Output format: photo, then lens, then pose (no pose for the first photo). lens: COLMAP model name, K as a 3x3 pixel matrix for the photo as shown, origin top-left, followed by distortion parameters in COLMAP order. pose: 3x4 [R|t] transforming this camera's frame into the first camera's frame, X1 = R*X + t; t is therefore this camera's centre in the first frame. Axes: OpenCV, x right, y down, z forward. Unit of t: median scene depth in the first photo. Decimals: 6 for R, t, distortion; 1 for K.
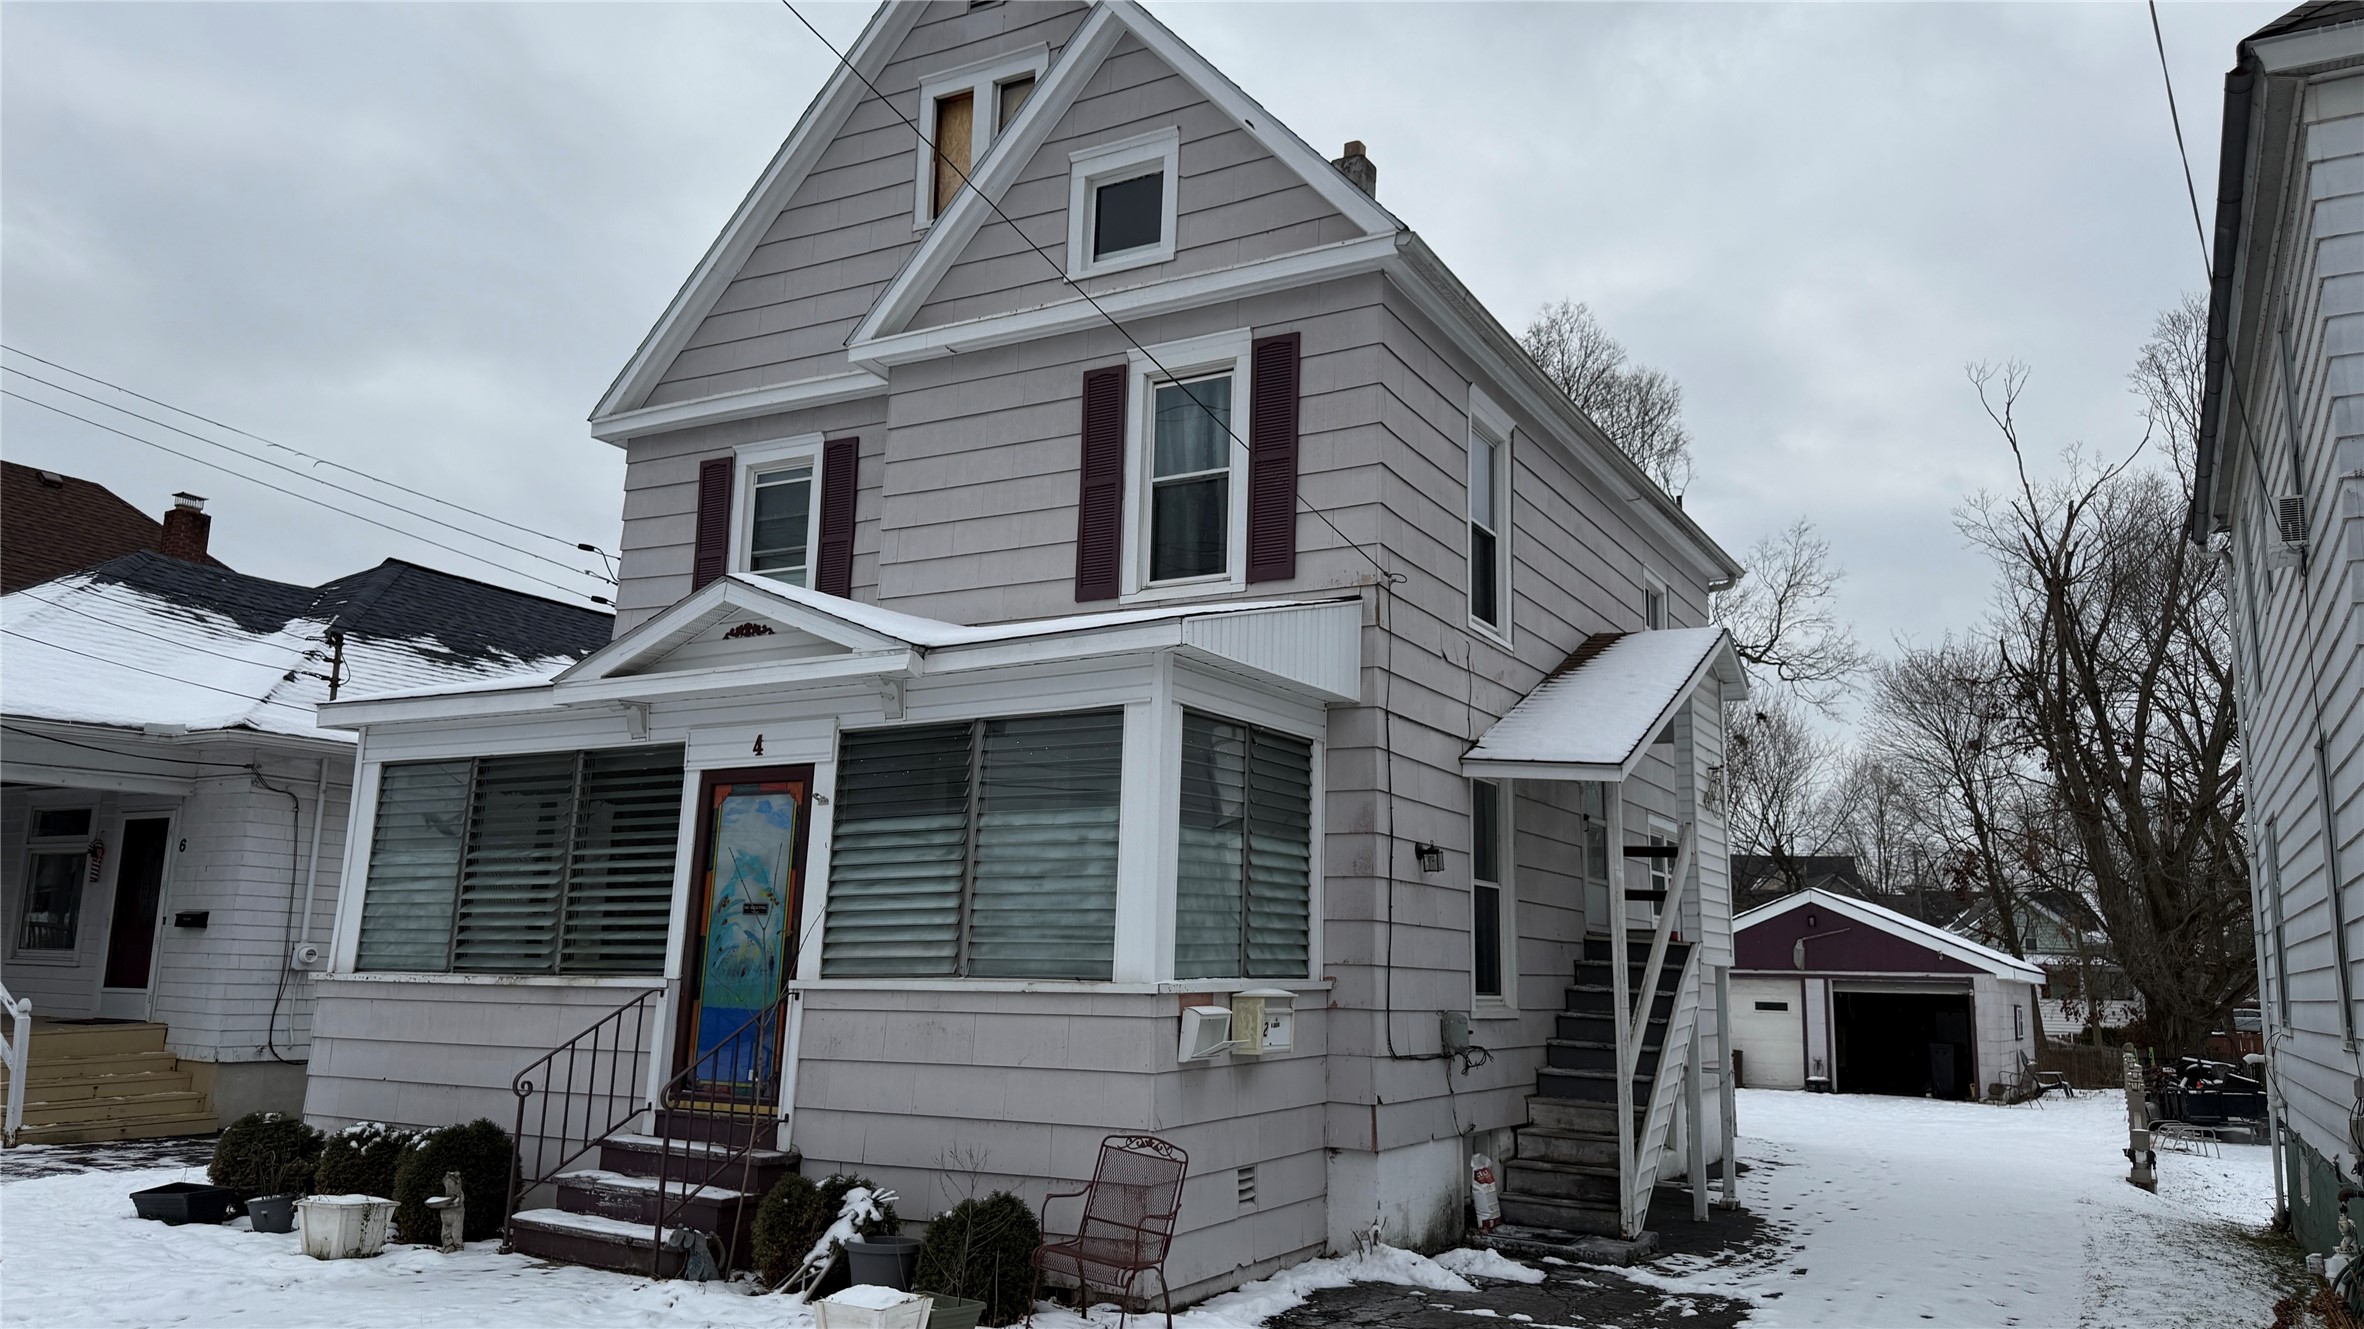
lens RADIAL K [[1668.4, 0, 1199.2], [0, 1668.4, 669.7], [0, 0, 1]] dist [0.088300, -0.129270]
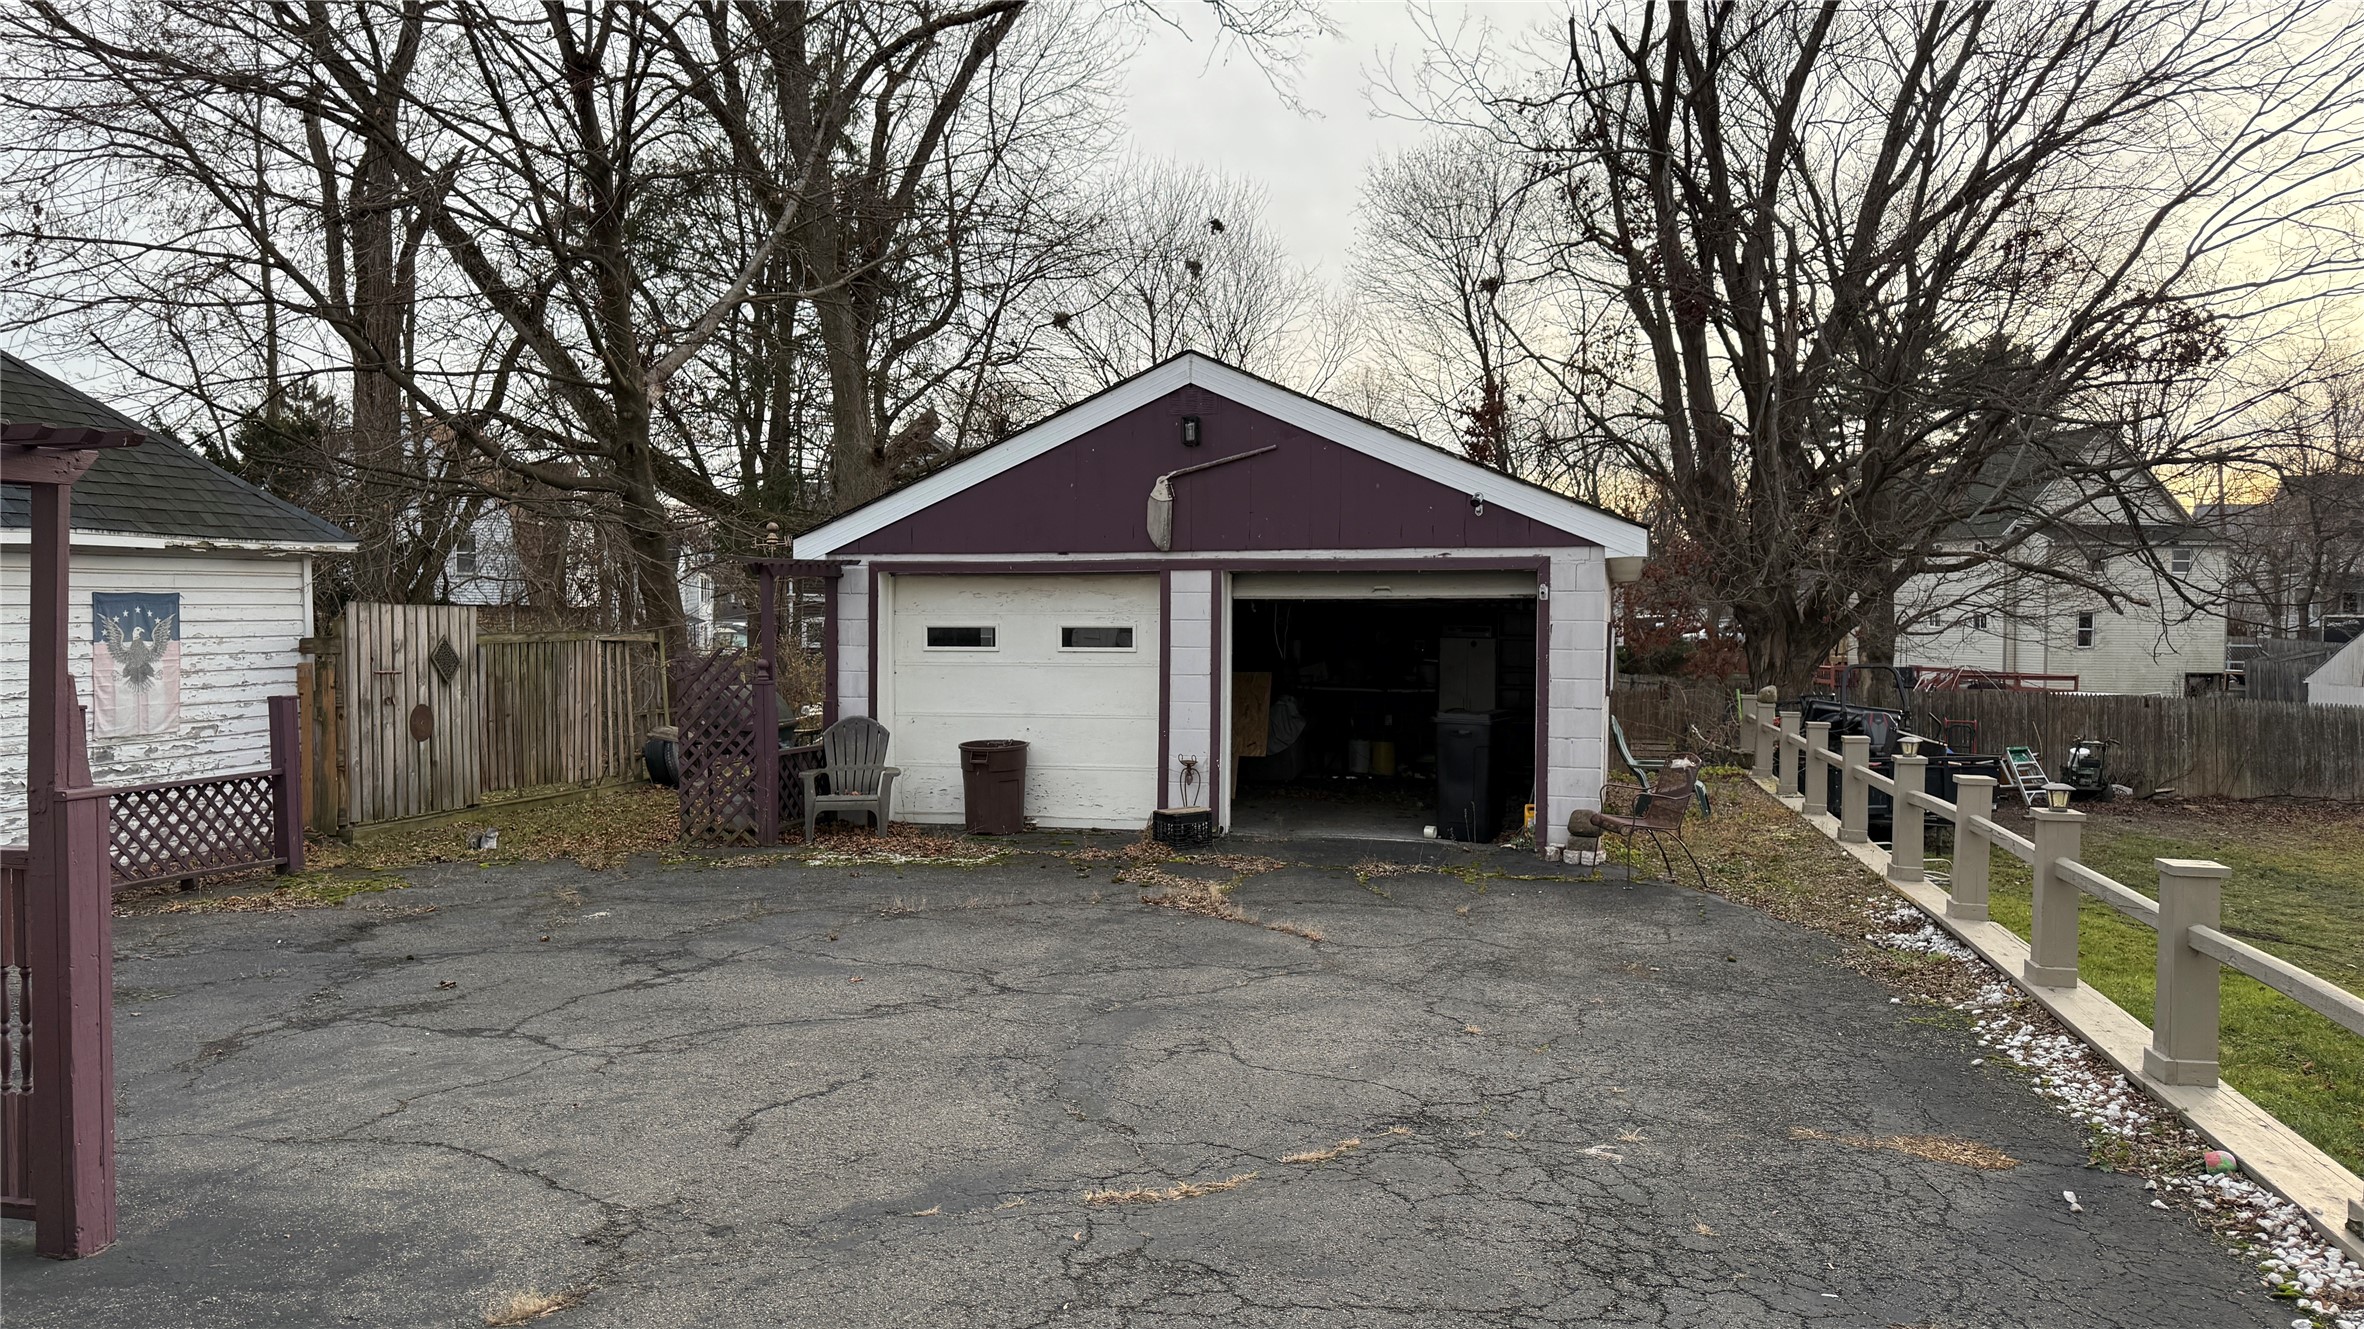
lens RADIAL K [[1668.4, 0, 1199.2], [0, 1668.4, 669.7], [0, 0, 1]] dist [0.088300, -0.129270]
pose [[0.960982, -0.025000, 0.275479, 0.749957], [-0.034743, 0.977112, 0.209871, 0.358166], [-0.274420, -0.211253, 0.938118, 1.806304]]
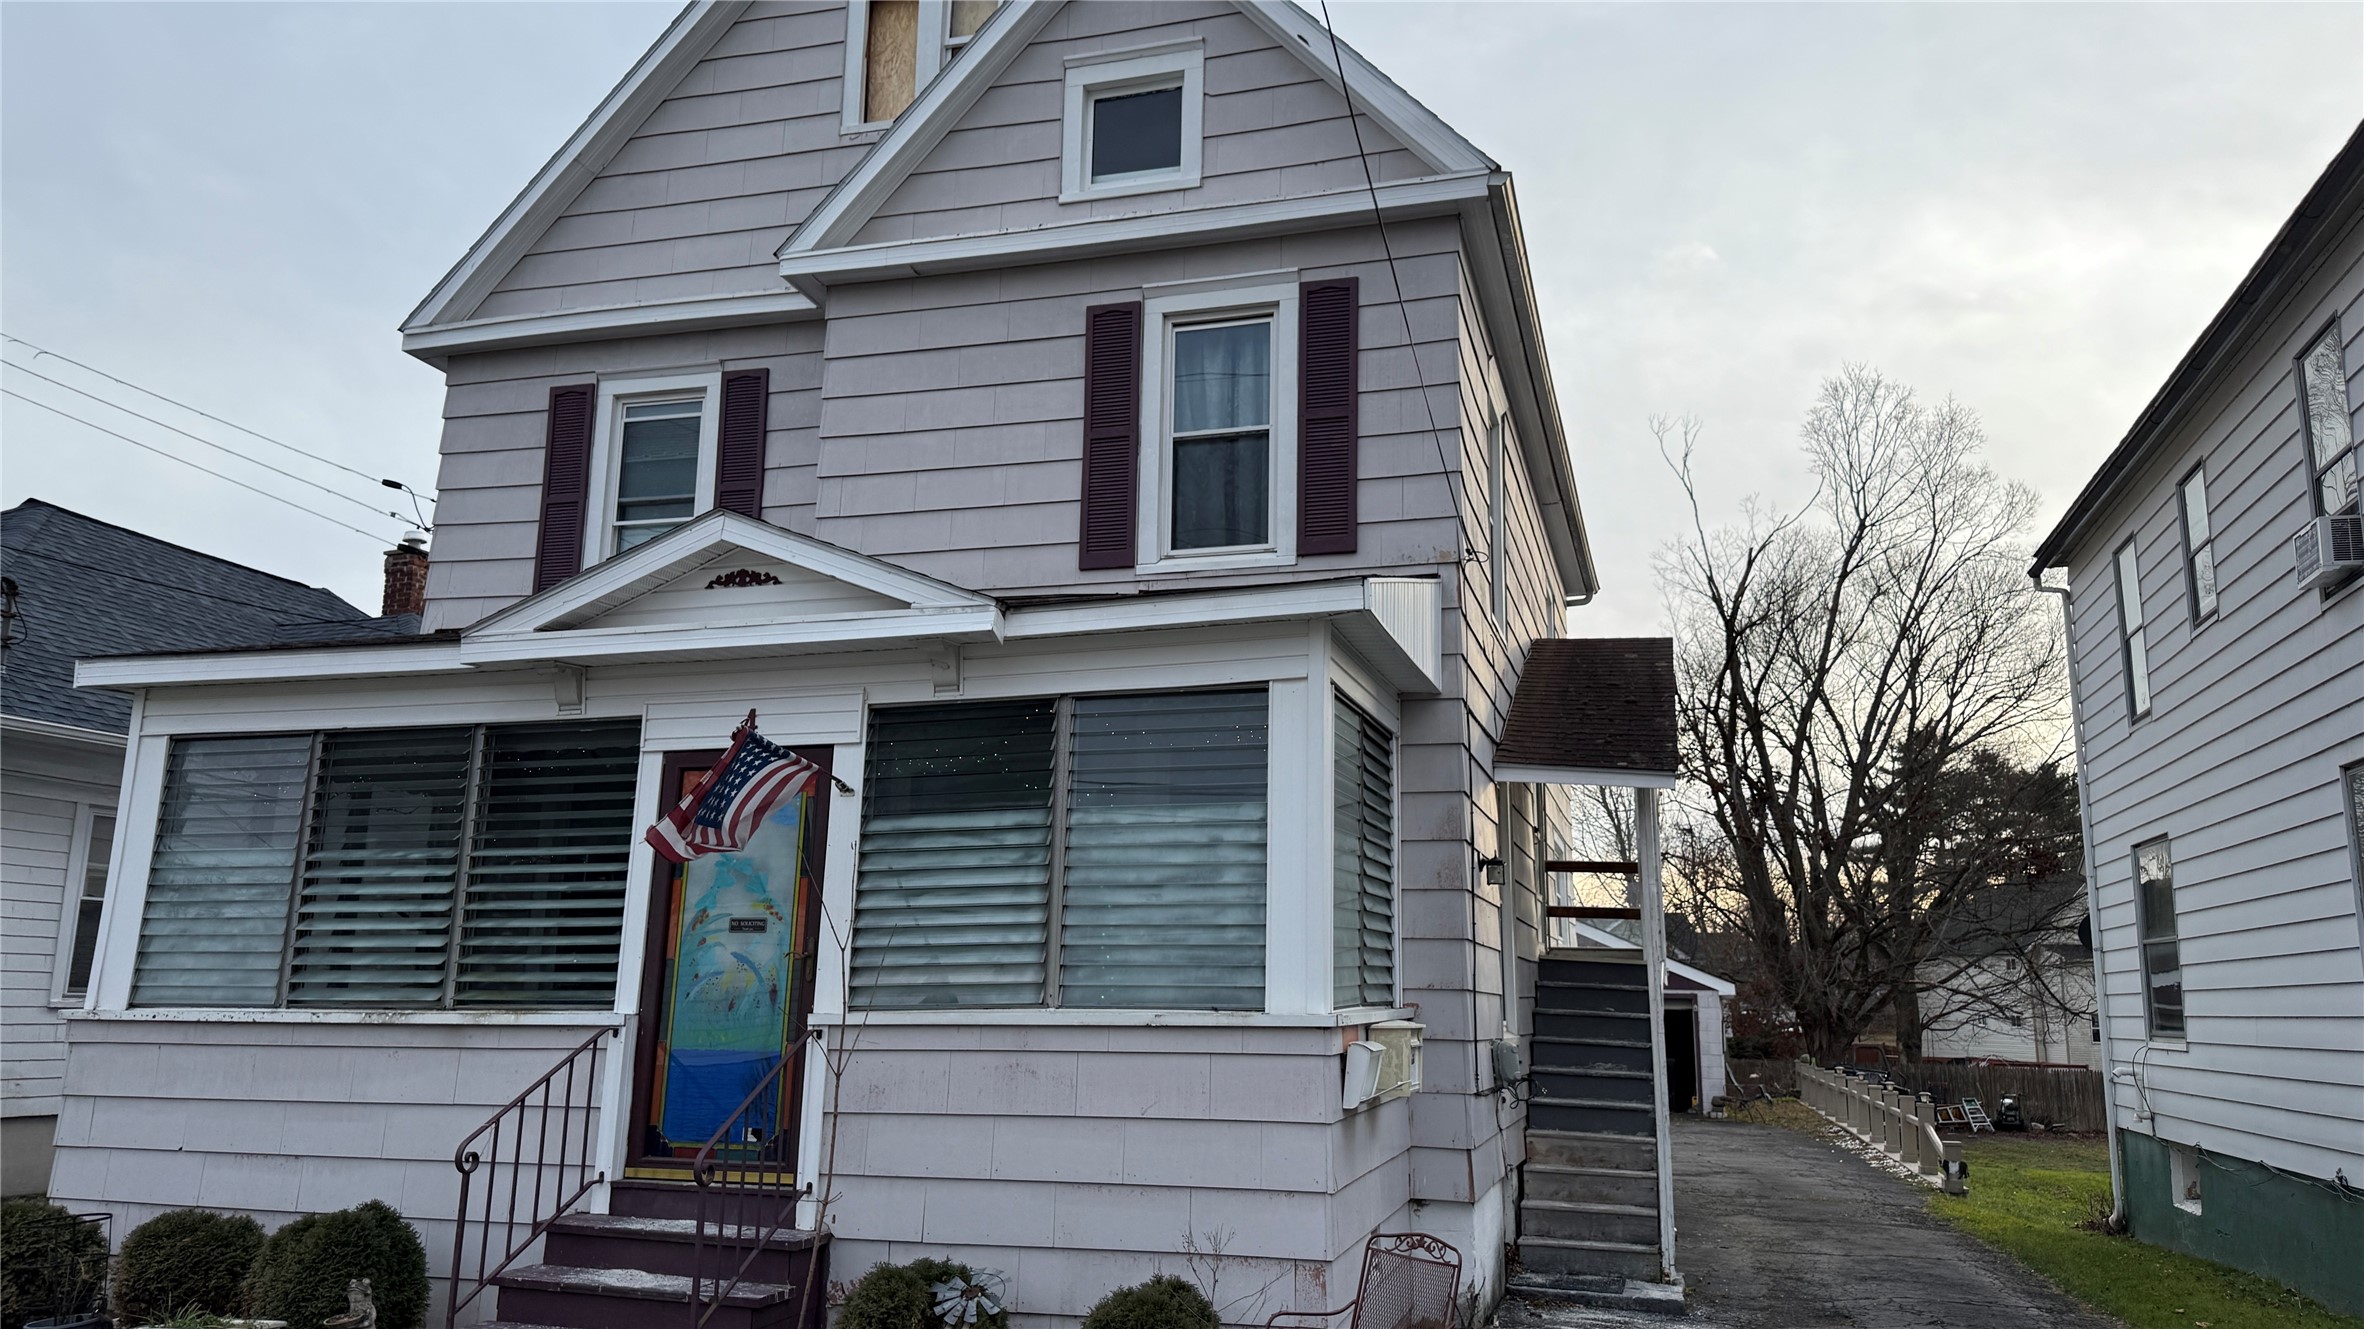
lens RADIAL K [[1668.4, 0, 1199.2], [0, 1668.4, 669.7], [0, 0, 1]] dist [0.088300, -0.129270]
pose [[0.974338, 0.034683, 0.222400, -0.220527], [-0.031847, 0.999359, -0.016329, 0.025015], [-0.222824, 0.008827, 0.974819, 0.157572]]
